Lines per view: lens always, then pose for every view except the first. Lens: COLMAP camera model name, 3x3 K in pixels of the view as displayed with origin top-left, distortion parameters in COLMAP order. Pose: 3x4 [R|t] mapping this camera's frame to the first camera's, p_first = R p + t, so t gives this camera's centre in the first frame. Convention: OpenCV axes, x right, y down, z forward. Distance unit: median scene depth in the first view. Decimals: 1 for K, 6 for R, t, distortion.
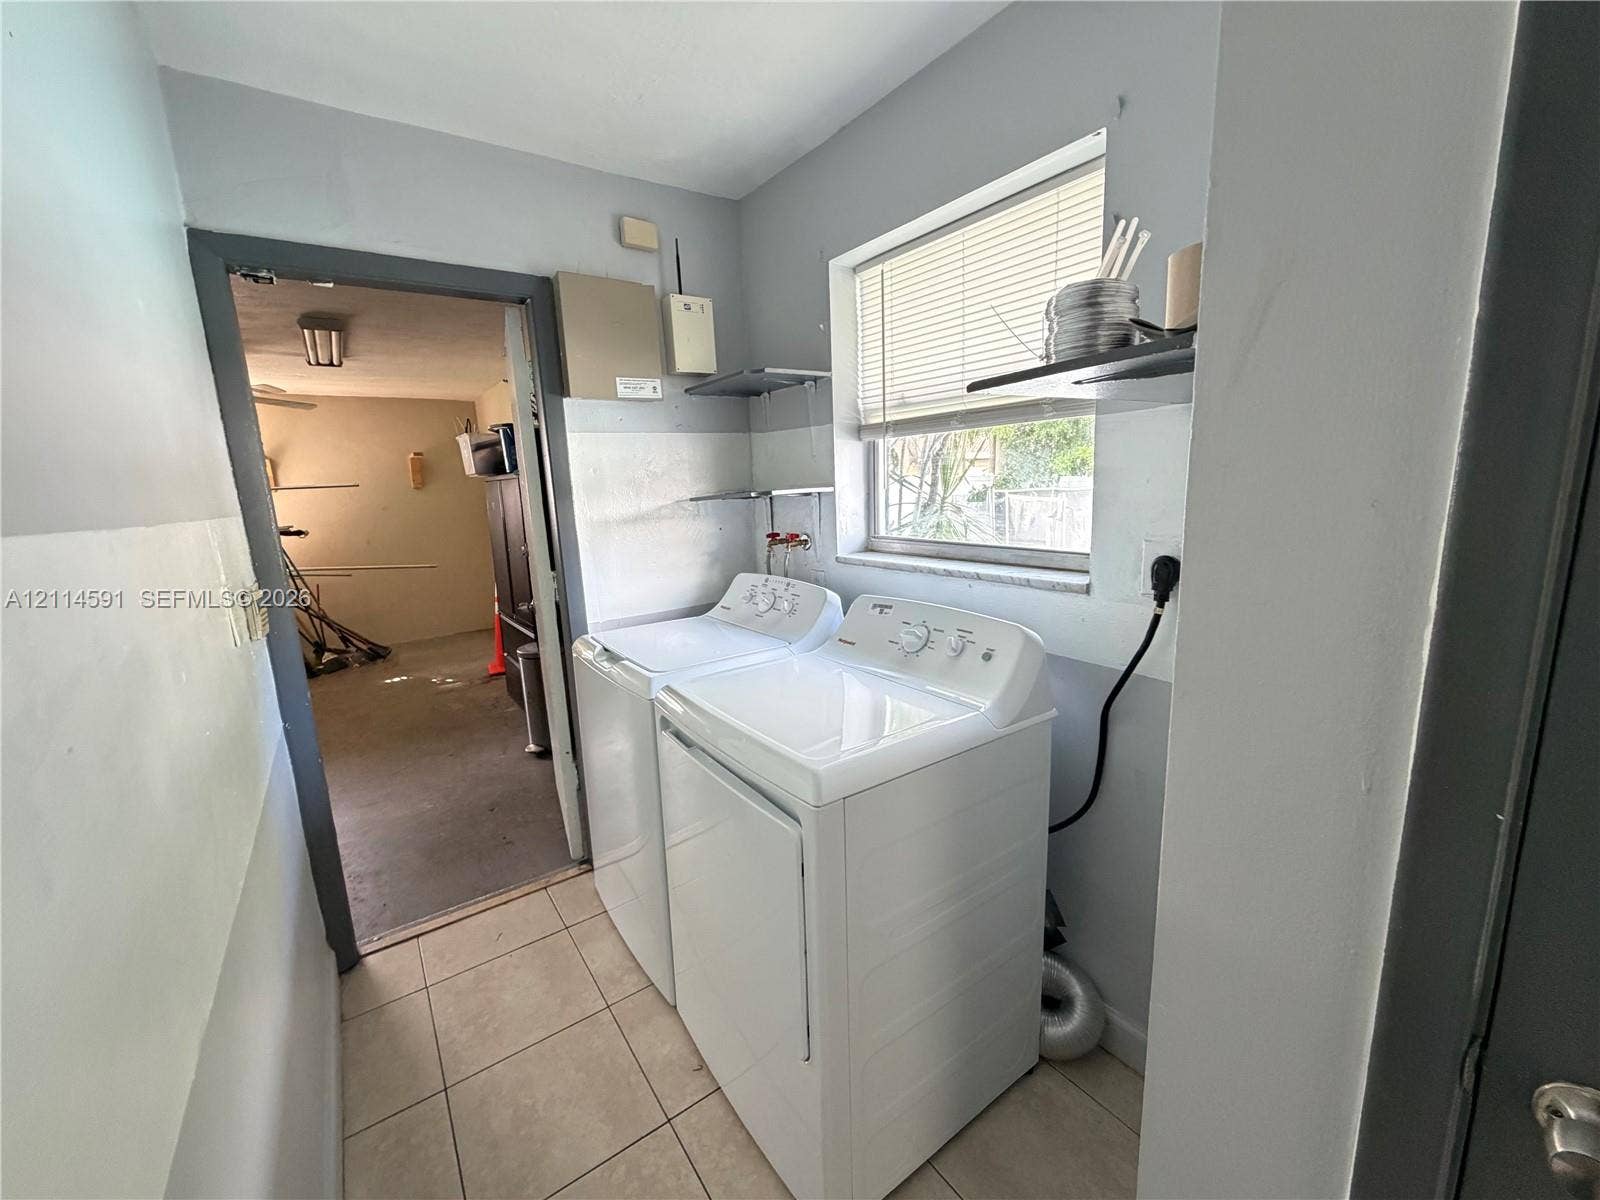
lens RADIAL K [[638.7, 0, 795.9], [0, 638.7, 600.1], [0, 0, 1]] dist [-0.001327, 0.000519]
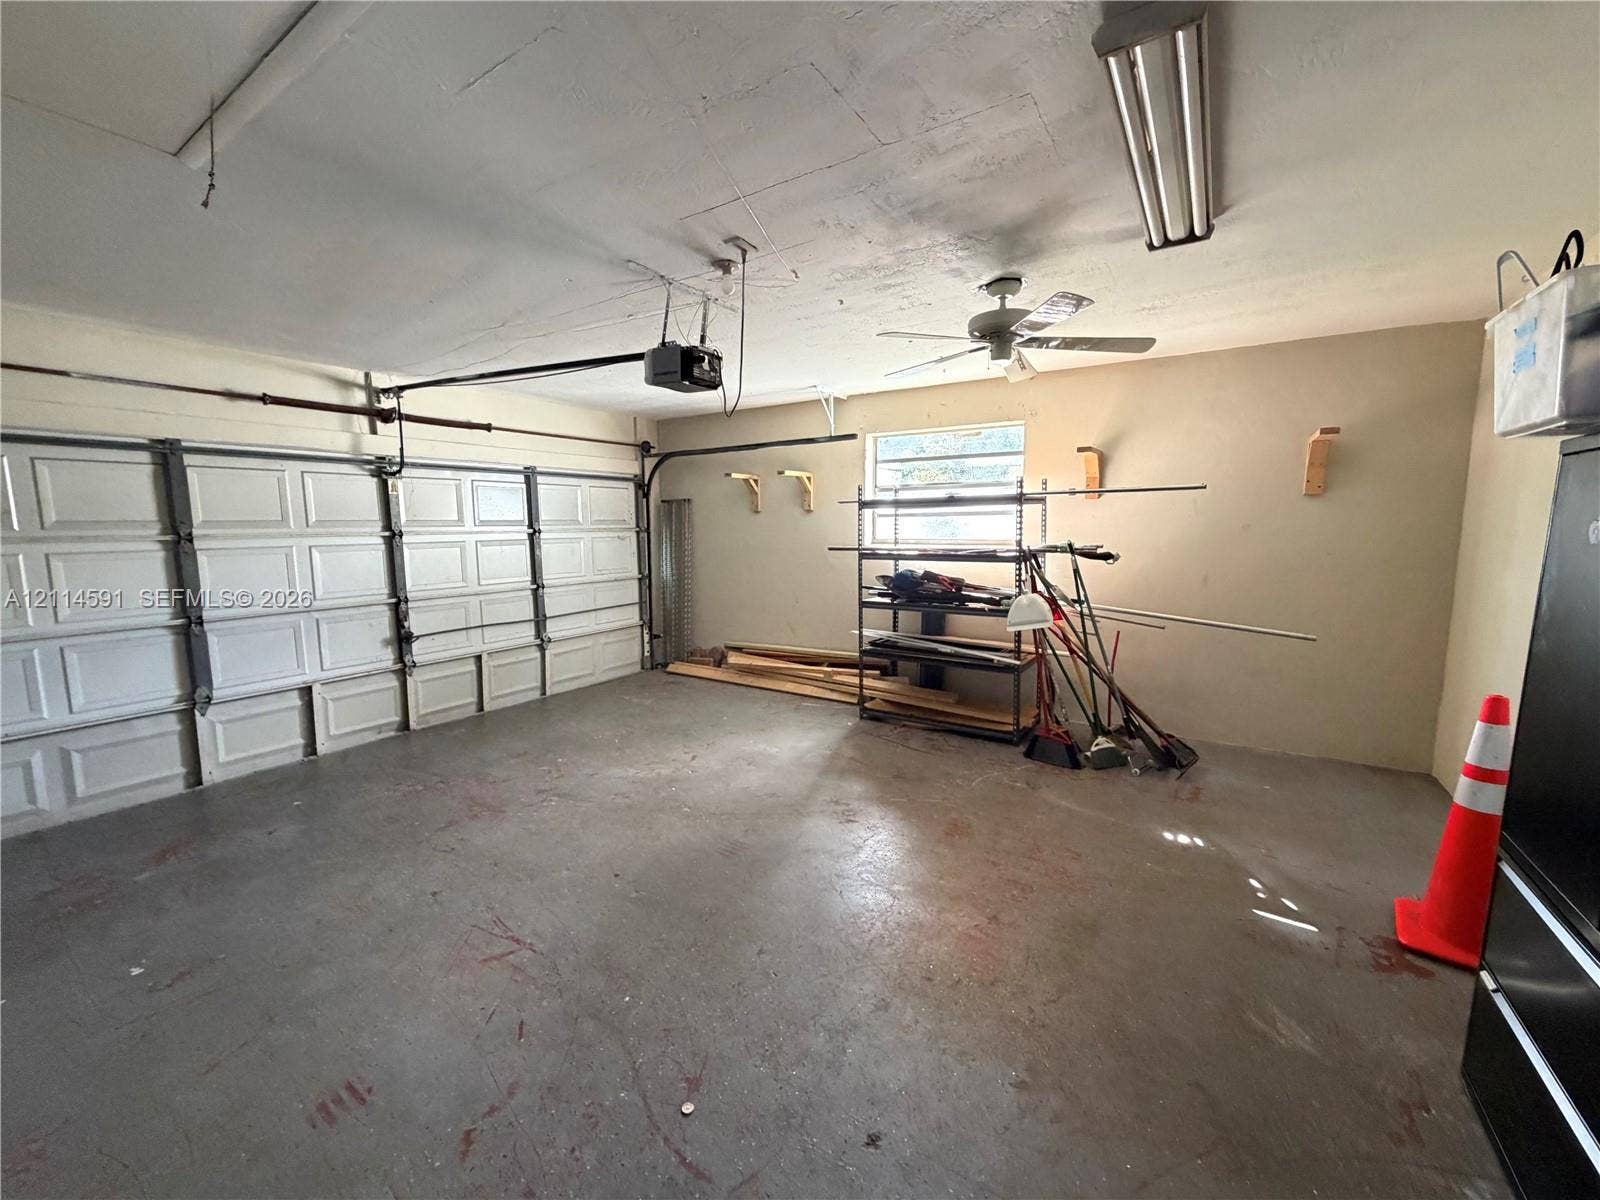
lens RADIAL K [[638.7, 0, 795.6], [0, 638.7, 598.1], [0, 0, 1]] dist [-0.001327, 0.000519]
pose [[0.365041, 0.150707, -0.918712, -0.263561], [-0.179445, 0.979696, 0.089410, -0.063072], [0.913534, 0.132220, 0.384674, 0.437883]]
